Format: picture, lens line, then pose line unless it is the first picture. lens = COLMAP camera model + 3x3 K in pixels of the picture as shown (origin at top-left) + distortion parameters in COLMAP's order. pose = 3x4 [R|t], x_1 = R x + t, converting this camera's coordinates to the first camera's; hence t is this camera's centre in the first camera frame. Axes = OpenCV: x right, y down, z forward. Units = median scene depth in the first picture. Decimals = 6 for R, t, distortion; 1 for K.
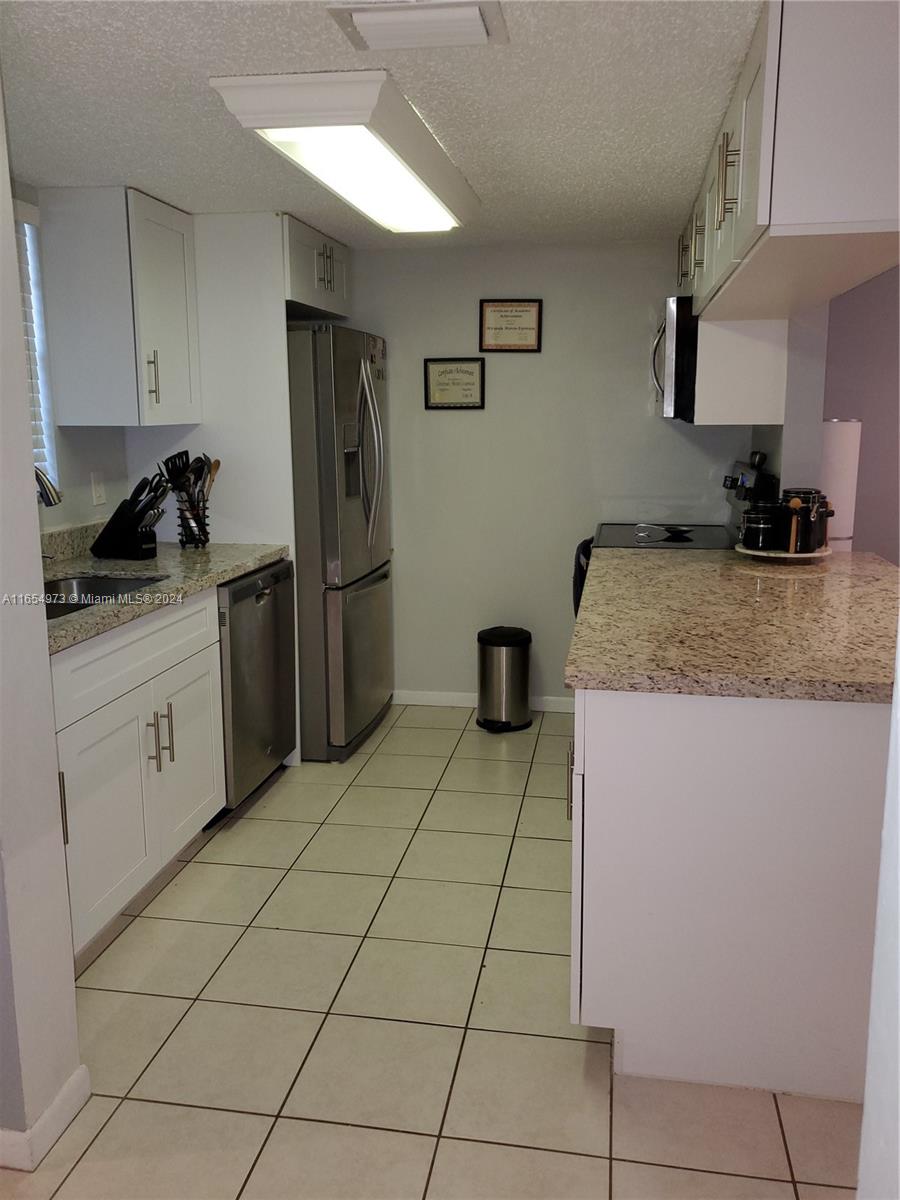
lens RADIAL K [[922.7, 0, 454.9], [0, 922.7, 596.0], [0, 0, 1]] dist [0.139456, -0.372699]
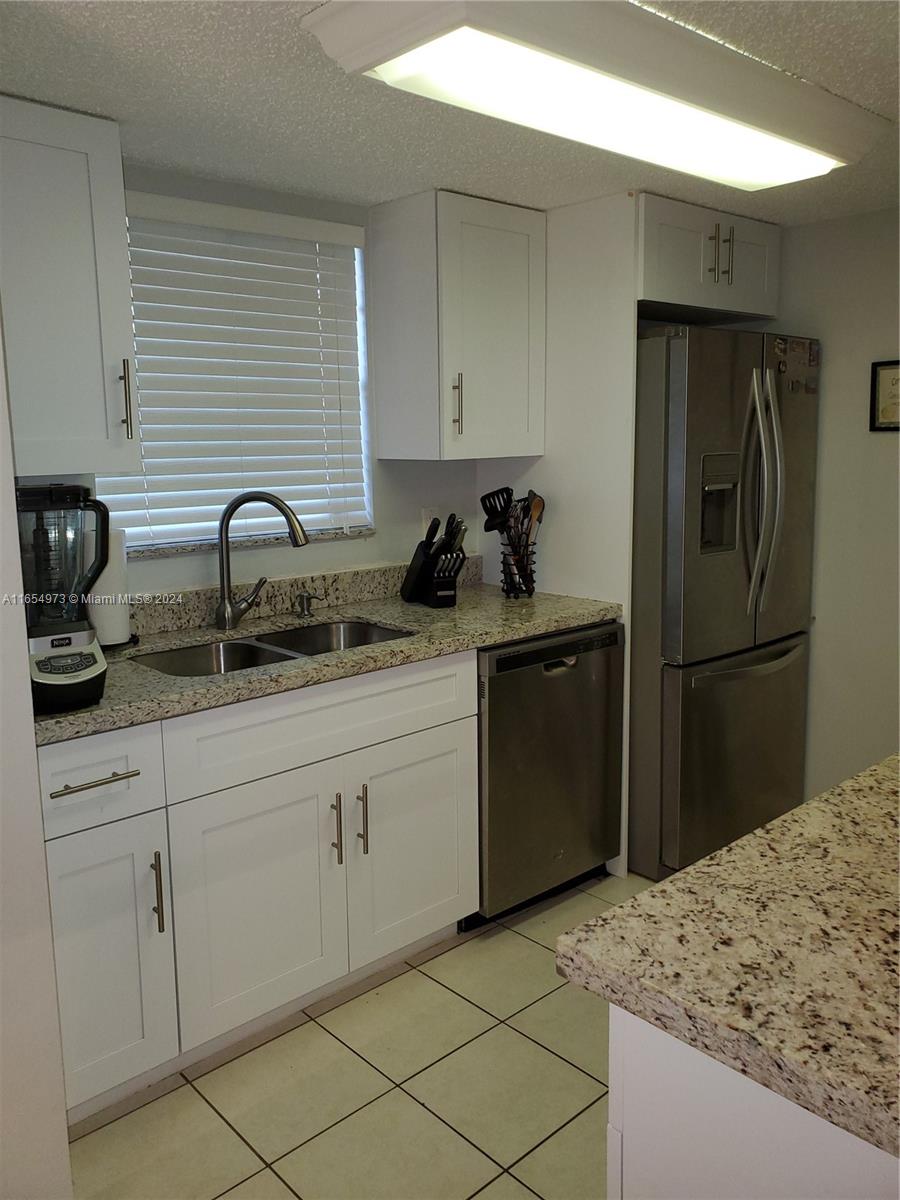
lens RADIAL K [[922.7, 0, 454.9], [0, 922.7, 596.0], [0, 0, 1]] dist [0.139456, -0.372699]
pose [[0.794978, 0.093087, -0.599454, 0.207819], [-0.105515, 0.994312, 0.014472, -0.064267], [0.597391, 0.051746, 0.800279, 0.296708]]
